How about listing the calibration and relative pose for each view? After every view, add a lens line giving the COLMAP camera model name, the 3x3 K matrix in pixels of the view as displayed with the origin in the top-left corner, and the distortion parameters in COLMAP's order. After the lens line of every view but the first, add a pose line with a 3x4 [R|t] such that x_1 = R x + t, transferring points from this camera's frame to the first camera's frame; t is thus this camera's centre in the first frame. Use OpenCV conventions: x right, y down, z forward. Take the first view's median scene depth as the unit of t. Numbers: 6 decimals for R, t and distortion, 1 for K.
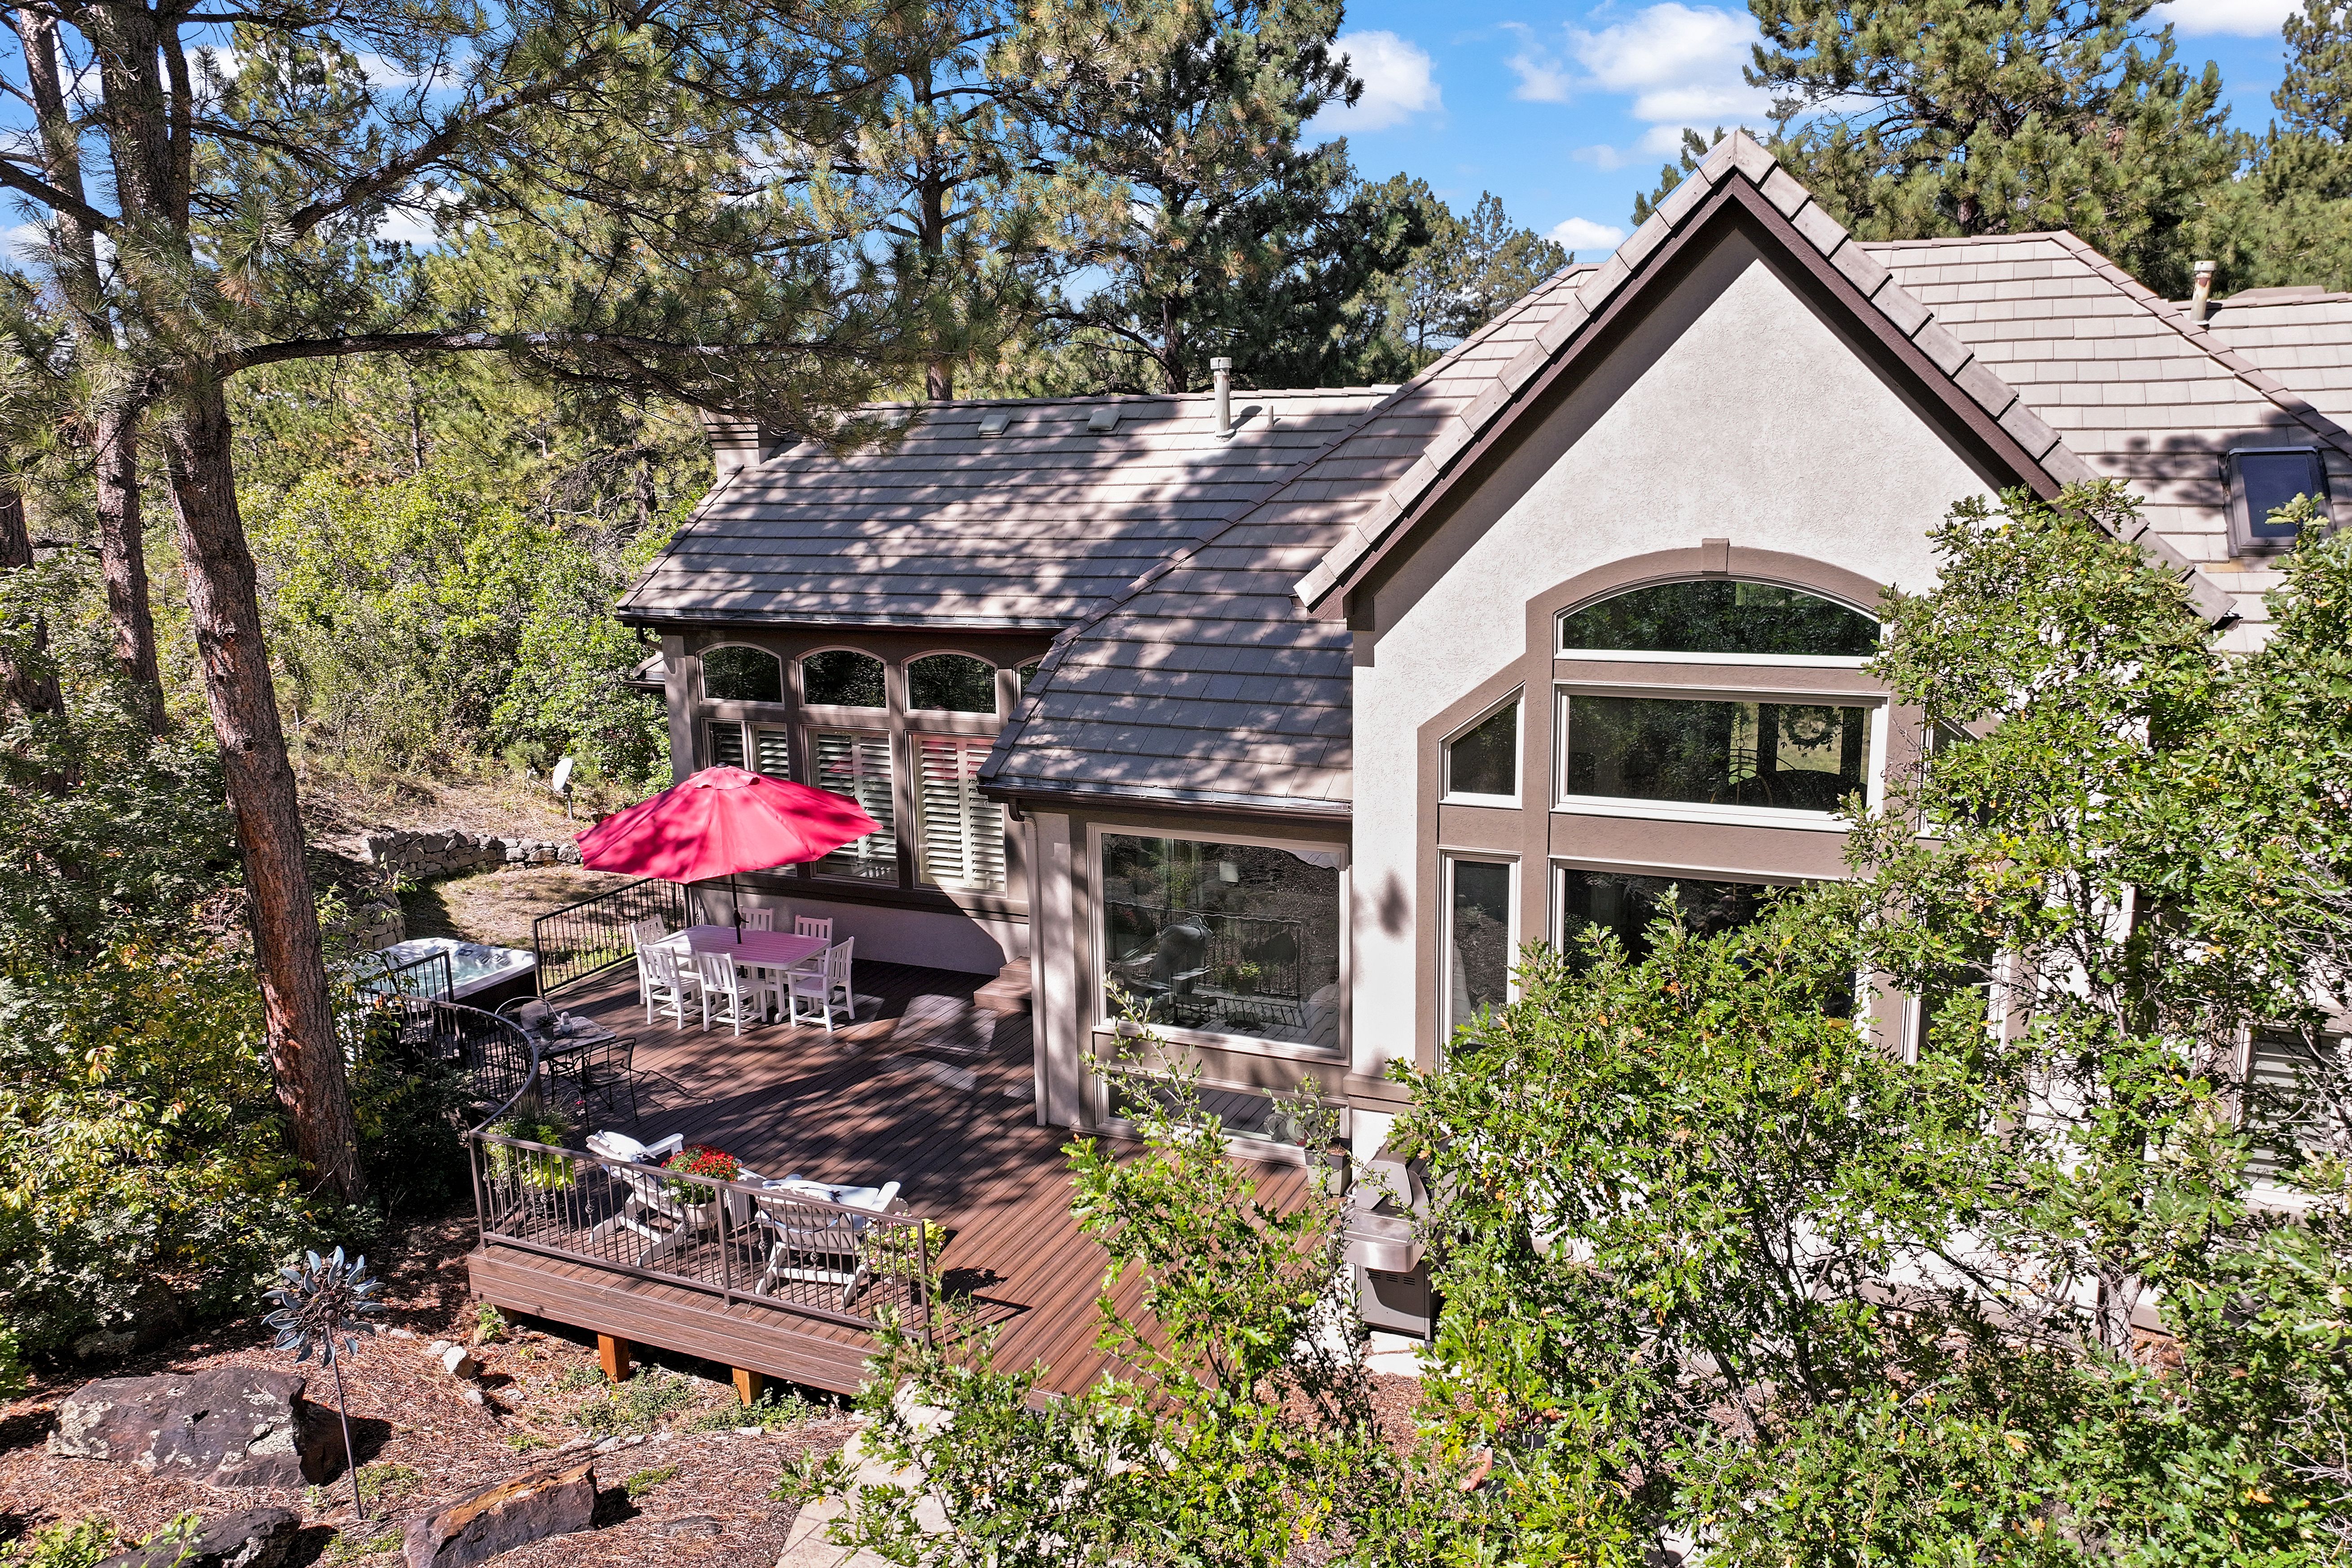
lens RADIAL K [[1666.4, 0, 1168.8], [0, 1666.4, 780.8], [0, 0, 1]] dist [0.017683, 0.003236]
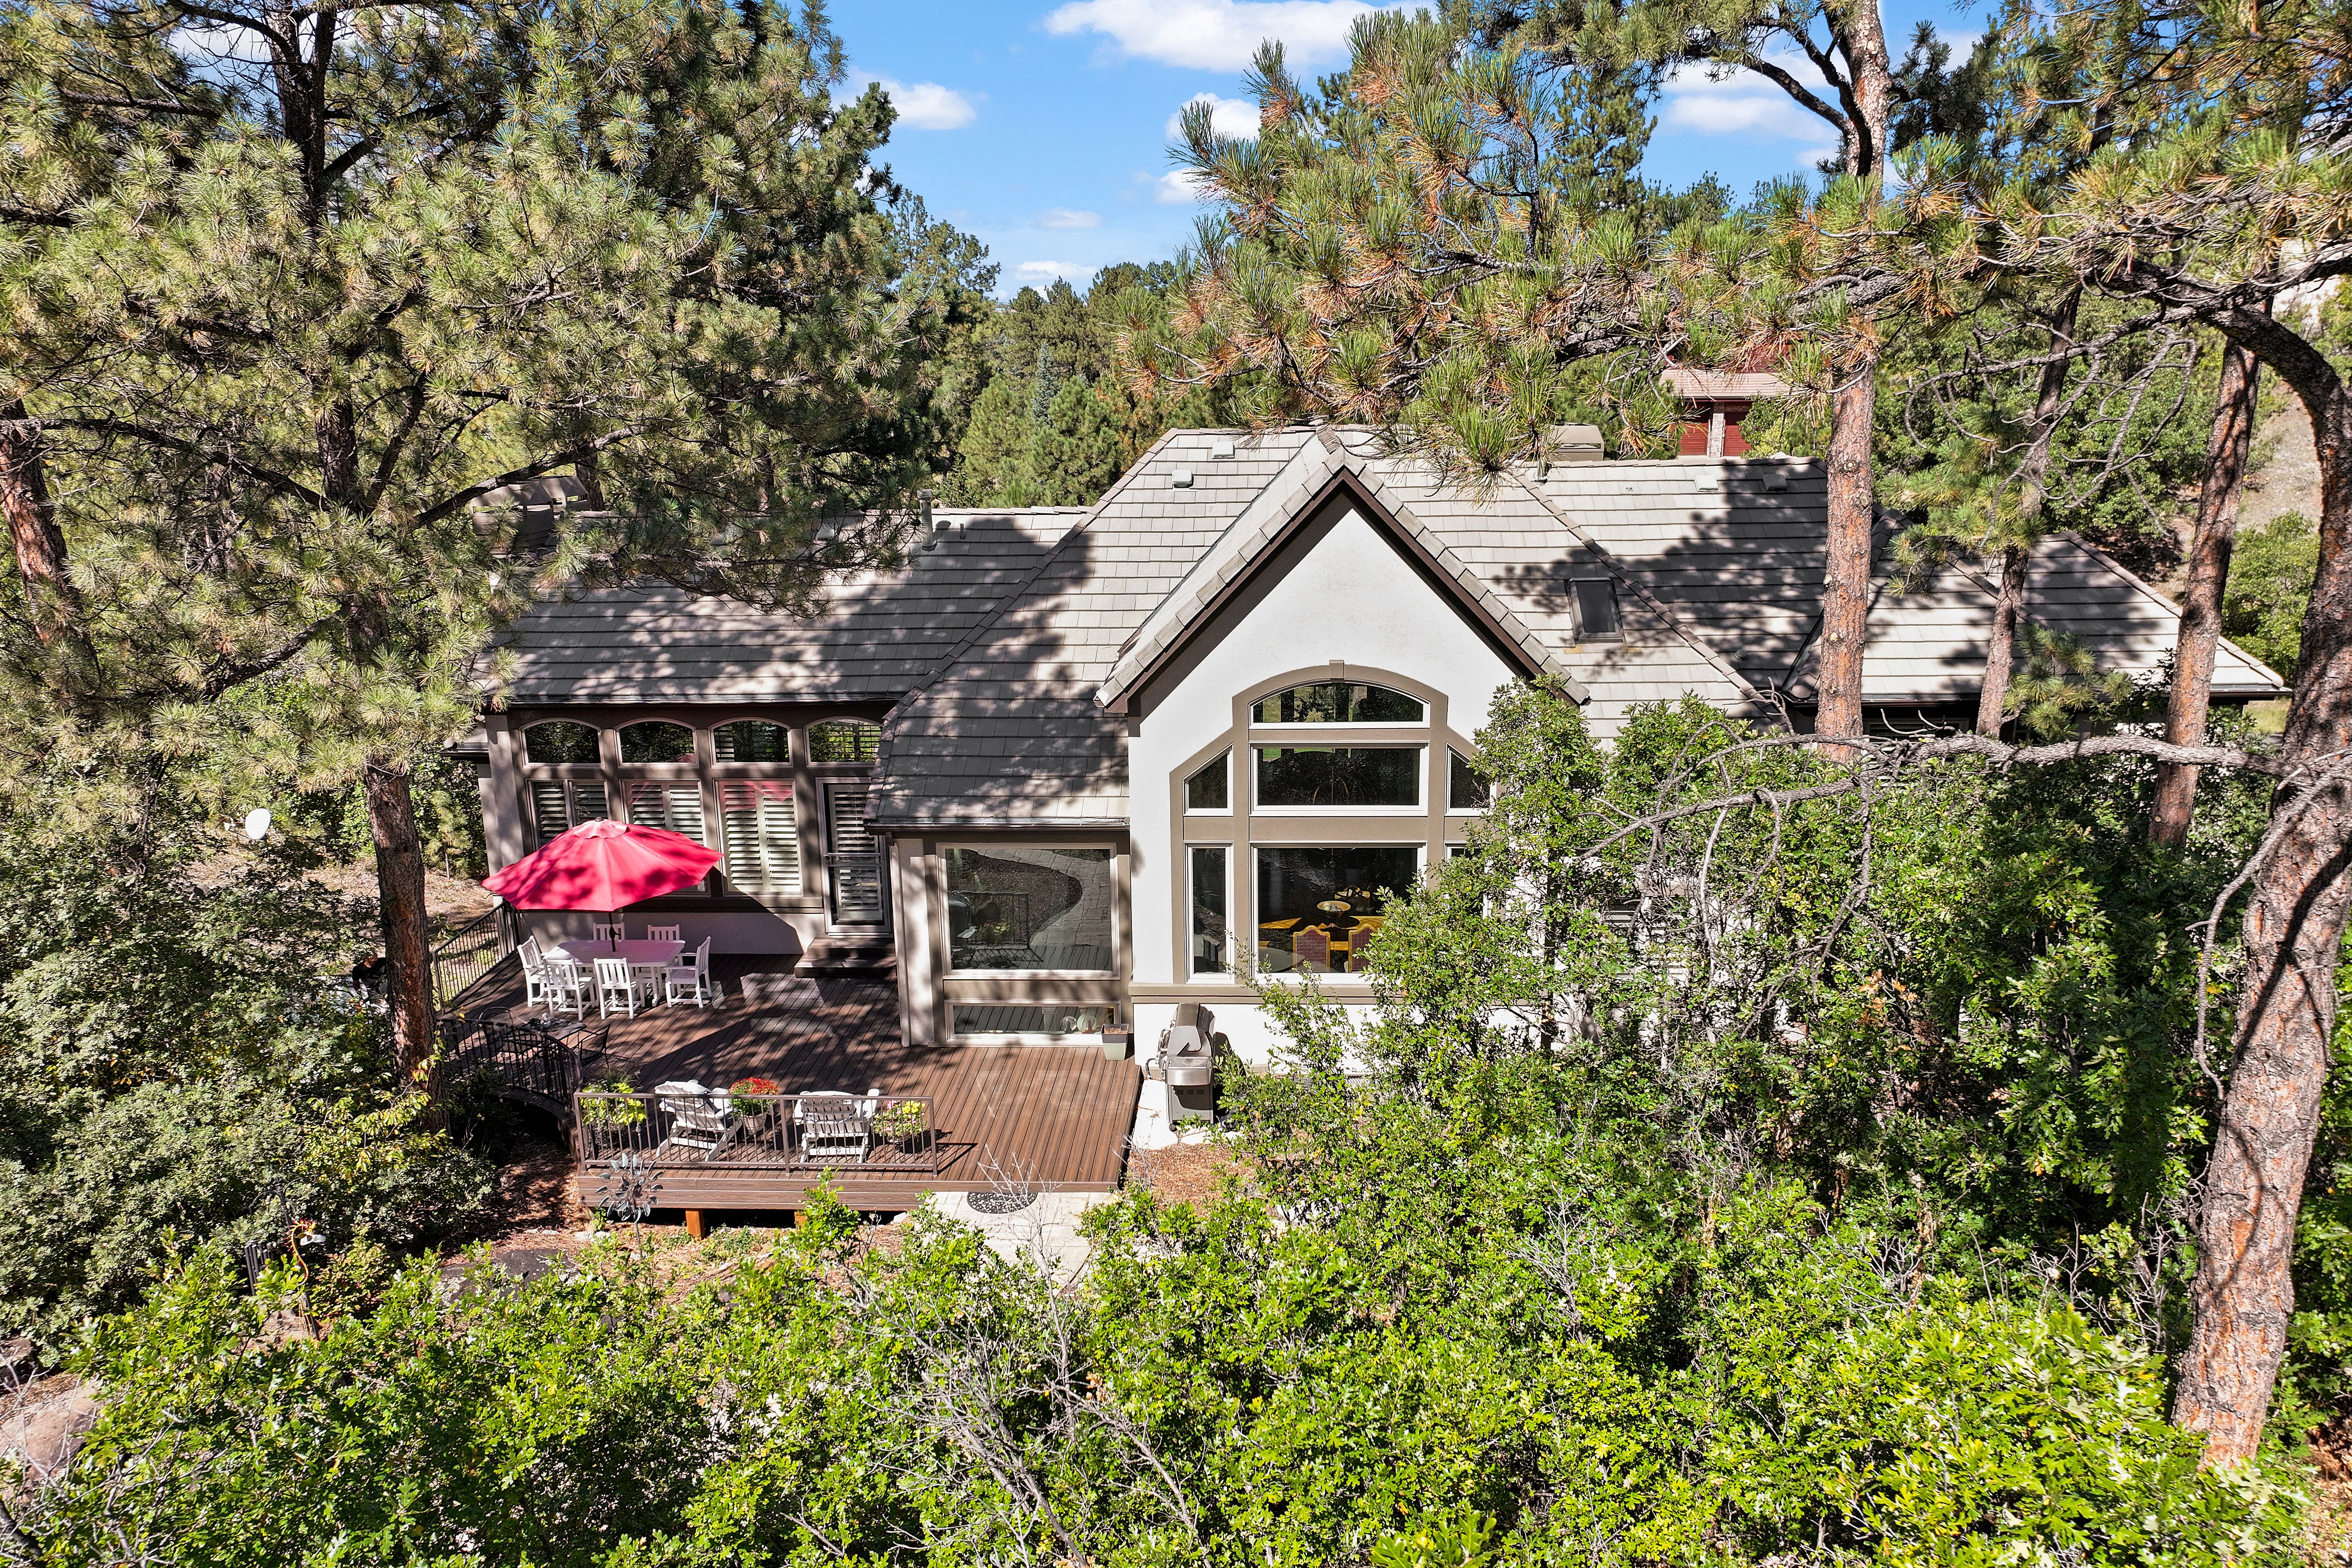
lens RADIAL K [[1666.5, 0, 1181.2], [0, 1666.5, 785.4], [0, 0, 1]] dist [0.017683, 0.003236]
pose [[0.926374, -0.070884, 0.369874, -0.451198], [0.059833, 0.997354, 0.041283, -0.085052], [-0.371822, -0.016113, 0.928164, -0.547633]]
